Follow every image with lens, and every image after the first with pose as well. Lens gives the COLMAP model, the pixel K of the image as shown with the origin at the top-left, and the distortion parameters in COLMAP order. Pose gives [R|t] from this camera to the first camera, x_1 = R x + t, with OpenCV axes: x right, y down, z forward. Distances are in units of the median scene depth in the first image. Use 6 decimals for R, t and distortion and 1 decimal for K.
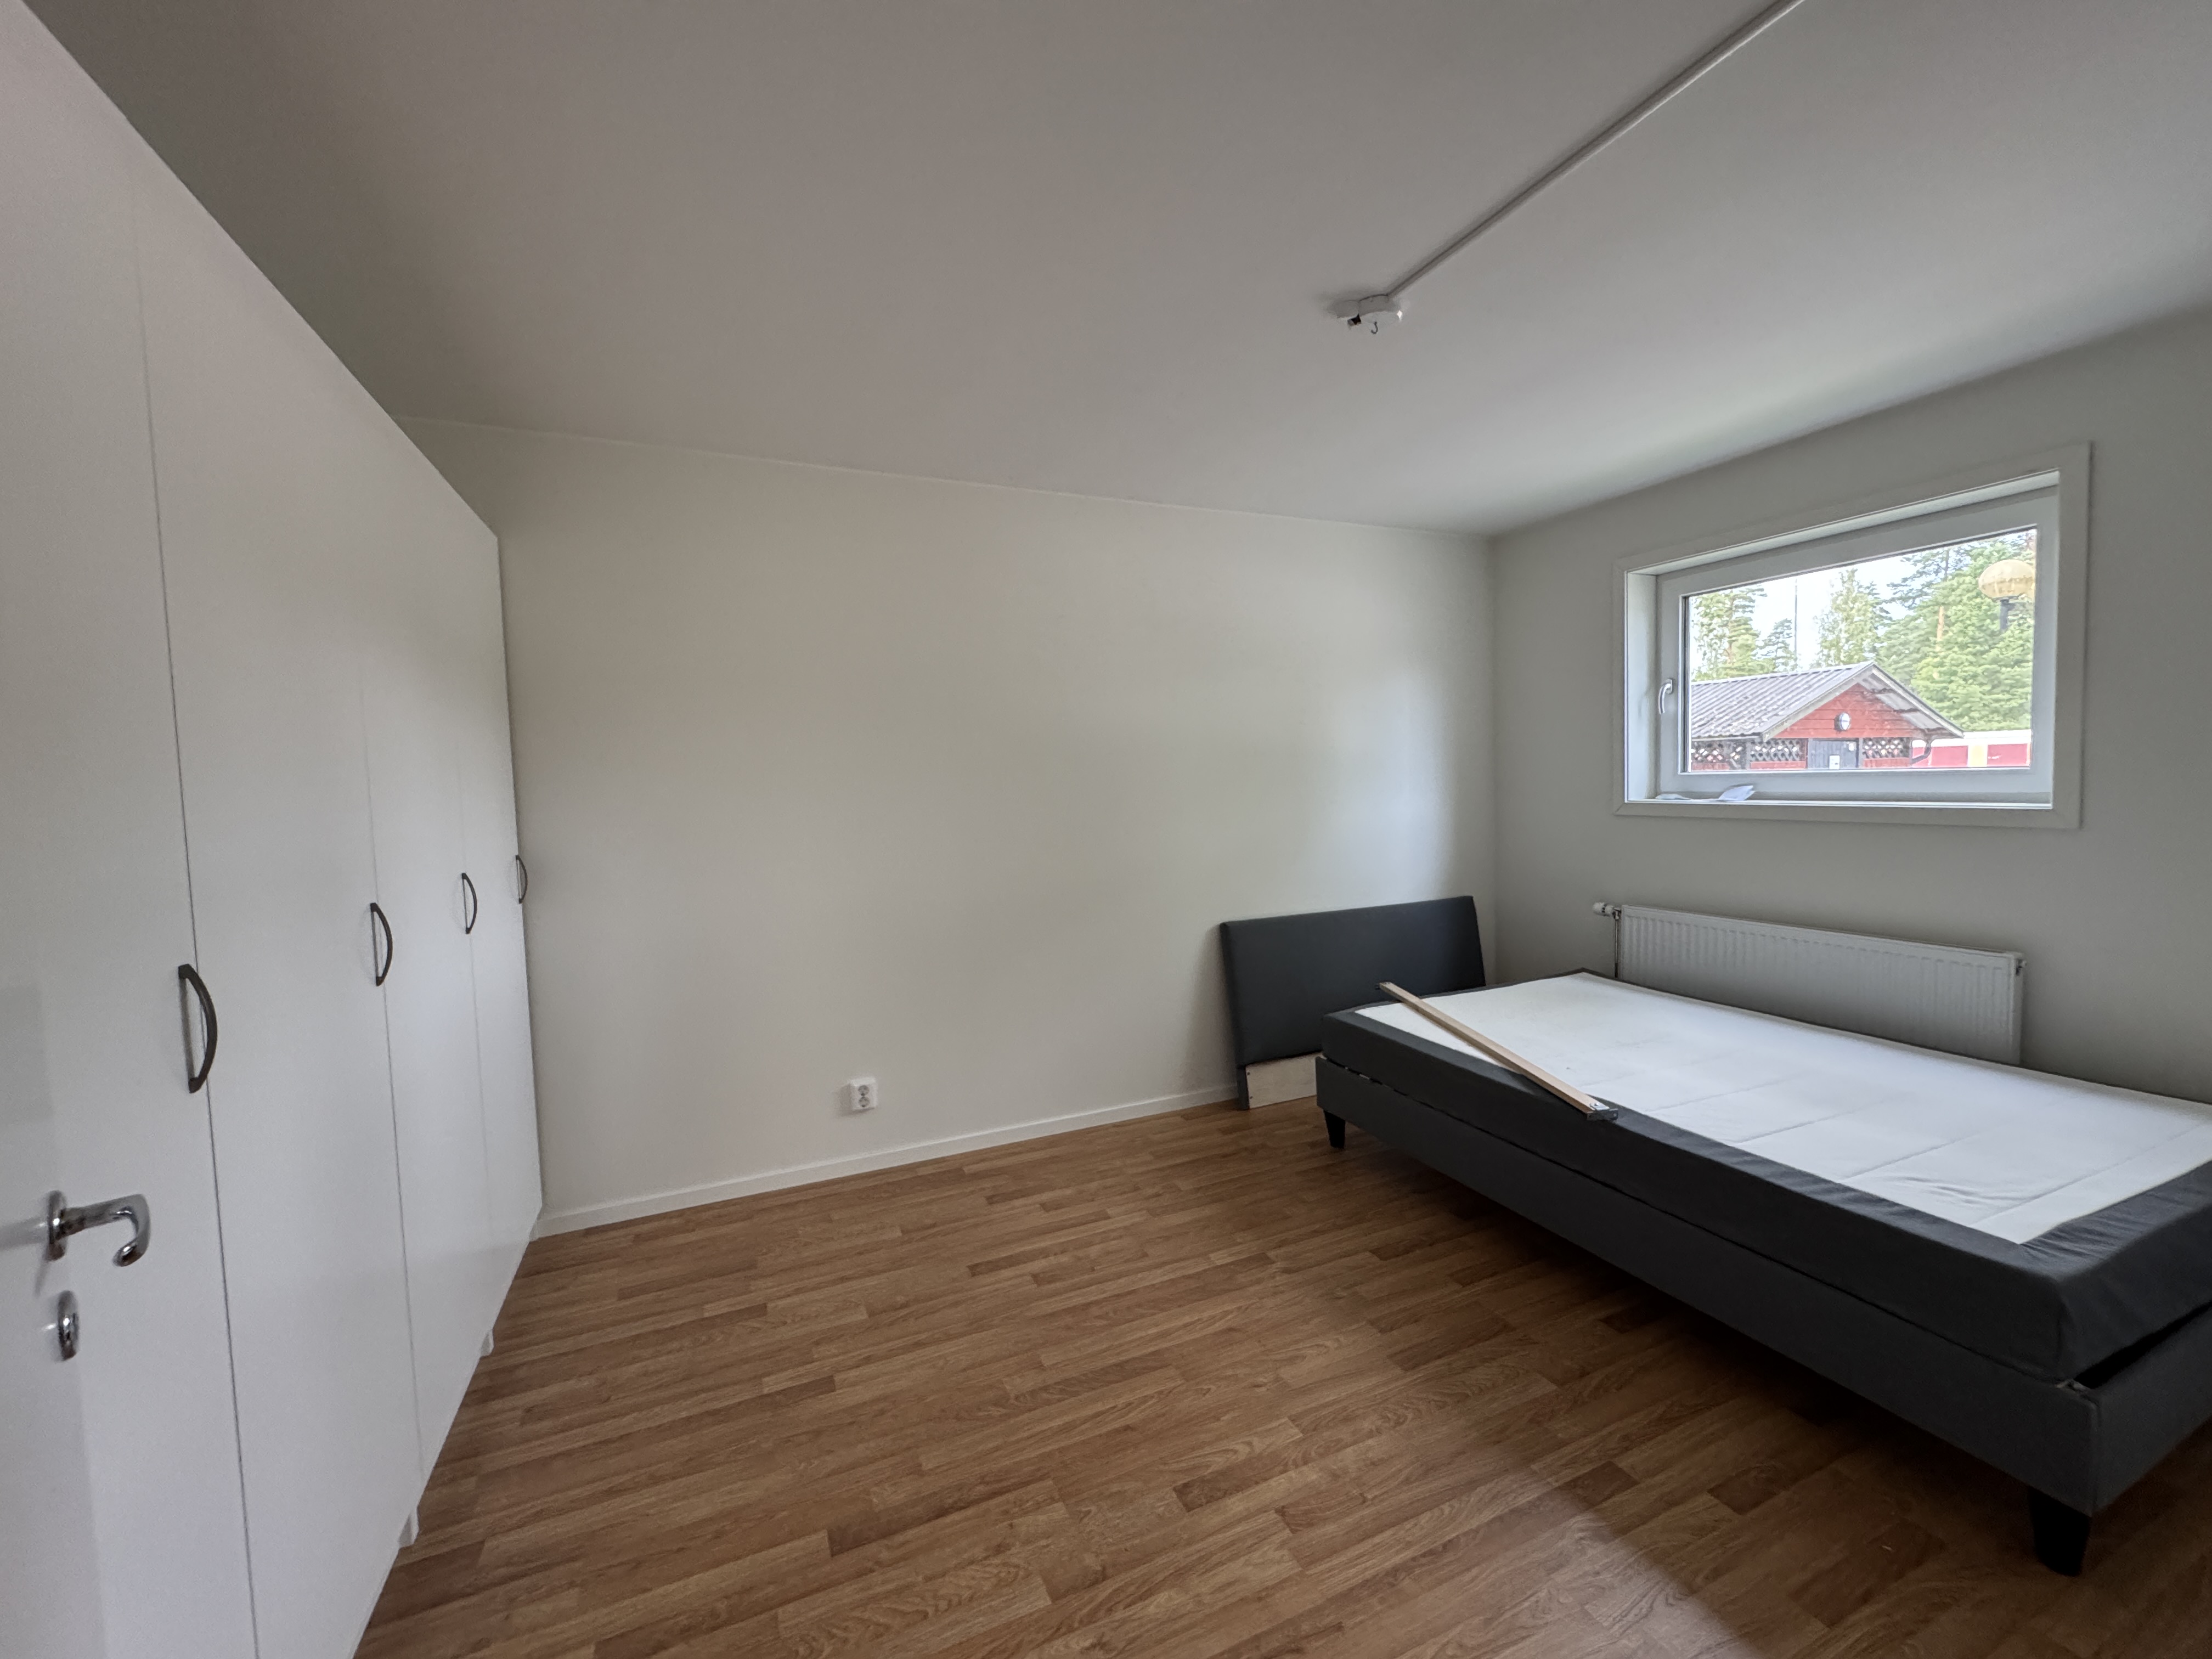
lens RADIAL K [[883.8, 0, 1106.0], [0, 883.8, 829.5], [0, 0, 1]] dist [-0.001865, -0.000037]
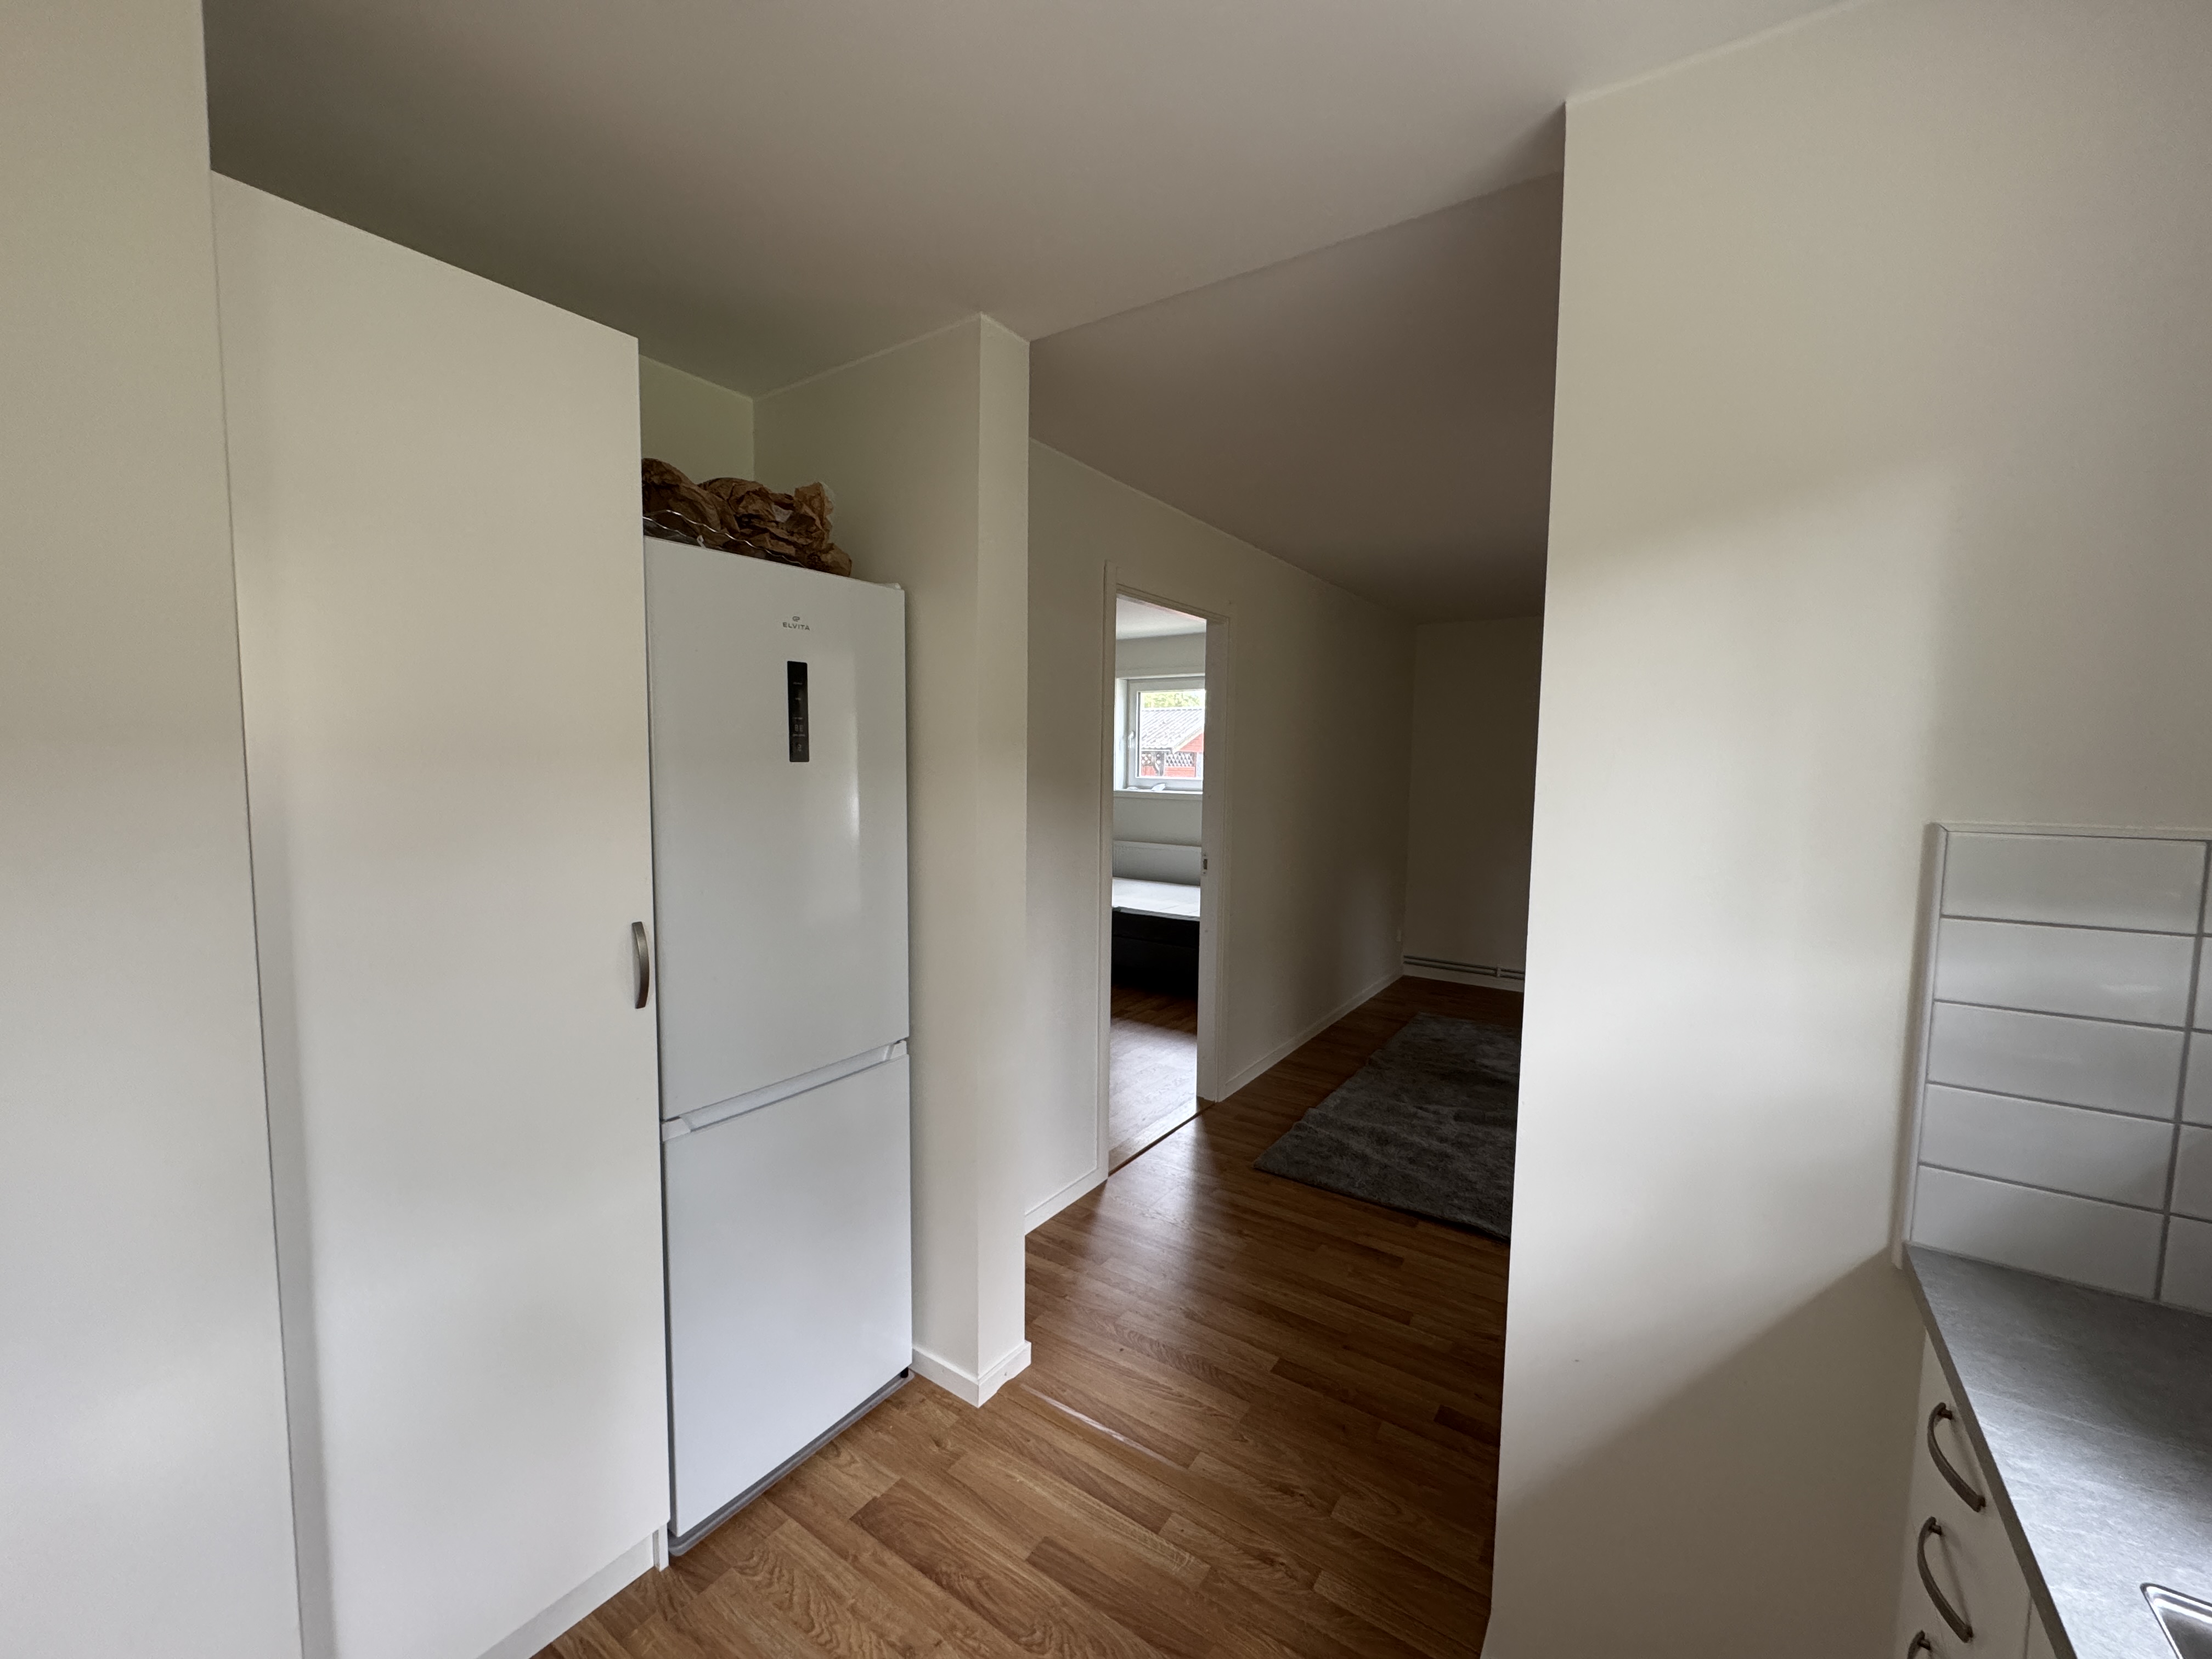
lens RADIAL K [[883.8, 0, 1106.0], [0, 883.8, 829.5], [0, 0, 1]] dist [-0.001865, -0.000037]
pose [[0.846210, -0.001521, 0.532847, -0.512183], [-0.008232, 0.999839, 0.015927, 0.026790], [-0.532786, -0.017864, 0.846062, -0.713896]]
